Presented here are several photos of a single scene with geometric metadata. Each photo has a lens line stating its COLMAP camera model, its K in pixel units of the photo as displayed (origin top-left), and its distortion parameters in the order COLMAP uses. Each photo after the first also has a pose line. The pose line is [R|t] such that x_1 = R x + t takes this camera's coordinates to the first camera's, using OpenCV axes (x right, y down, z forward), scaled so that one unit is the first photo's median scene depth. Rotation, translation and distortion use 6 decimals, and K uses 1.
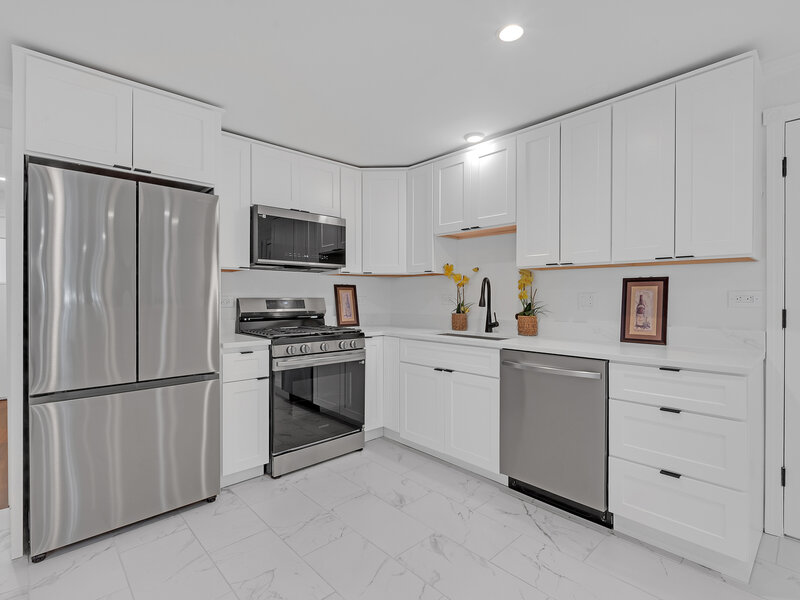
lens RADIAL K [[397.7, 0, 393.0], [0, 397.7, 296.3], [0, 0, 1]] dist [-0.004907, -0.000414]
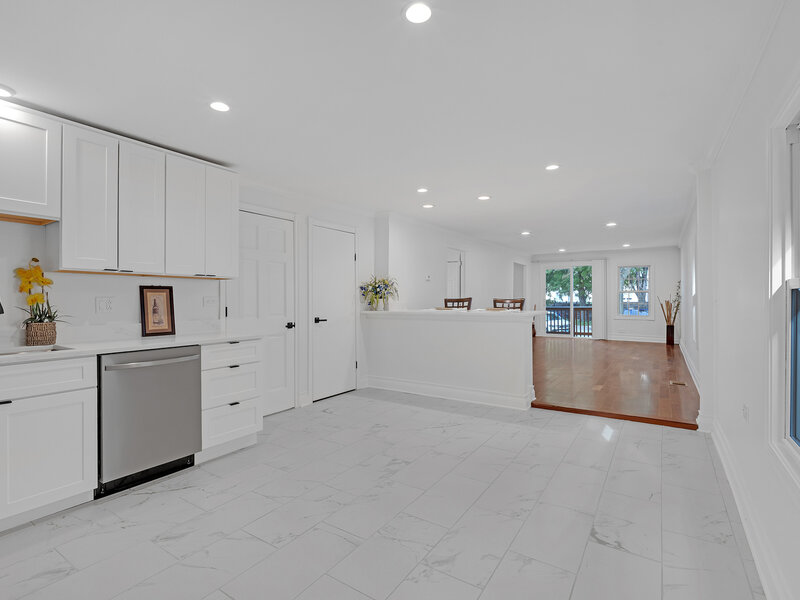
lens RADIAL K [[393.2, 0, 402.4], [0, 393.2, 297.2], [0, 0, 1]] dist [-0.001982, -0.000465]
pose [[-0.252592, 0.008445, 0.967536, -0.737025], [0.001274, 0.999964, -0.008395, 0.001895], [-0.967572, -0.000888, -0.252593, 0.473302]]
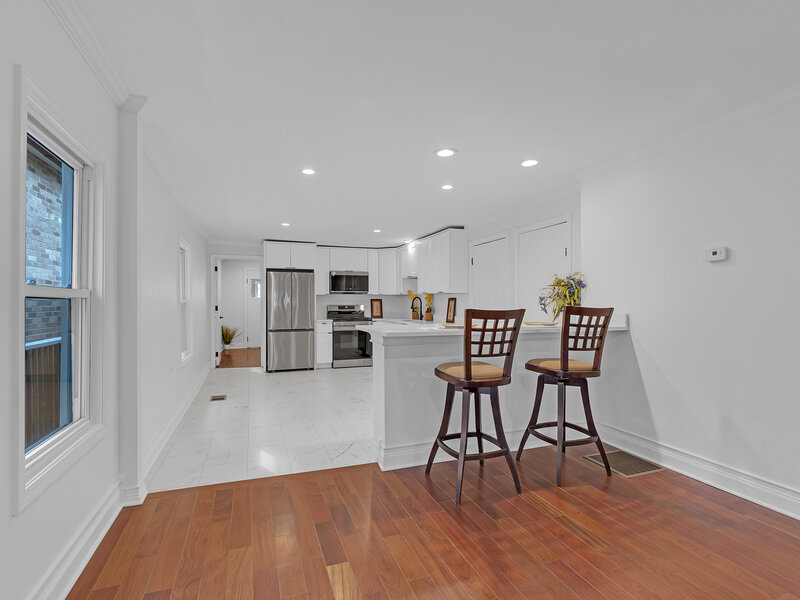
lens RADIAL K [[416.0, 0, 400.0], [0, 416.0, 300.0], [0, 0, 1]] dist [0.003454, -0.000140]
pose [[0.924039, -0.002872, -0.382289, 1.206745], [0.002291, 0.999995, -0.001975, -0.025553], [0.382293, 0.000949, 0.924041, -1.488612]]
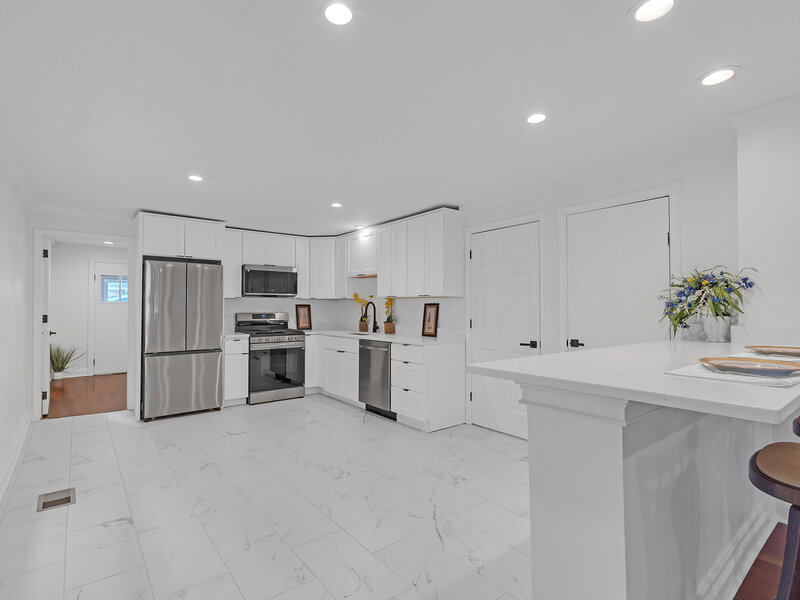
lens RADIAL K [[405.3, 0, 400.0], [0, 405.3, 300.0], [0, 0, 1]] dist [-0.005380, -0.001157]
pose [[0.997958, -0.001307, -0.063862, 0.533549], [0.000230, 0.999858, -0.016869, -0.026500], [0.063875, 0.016820, 0.997816, -0.907765]]
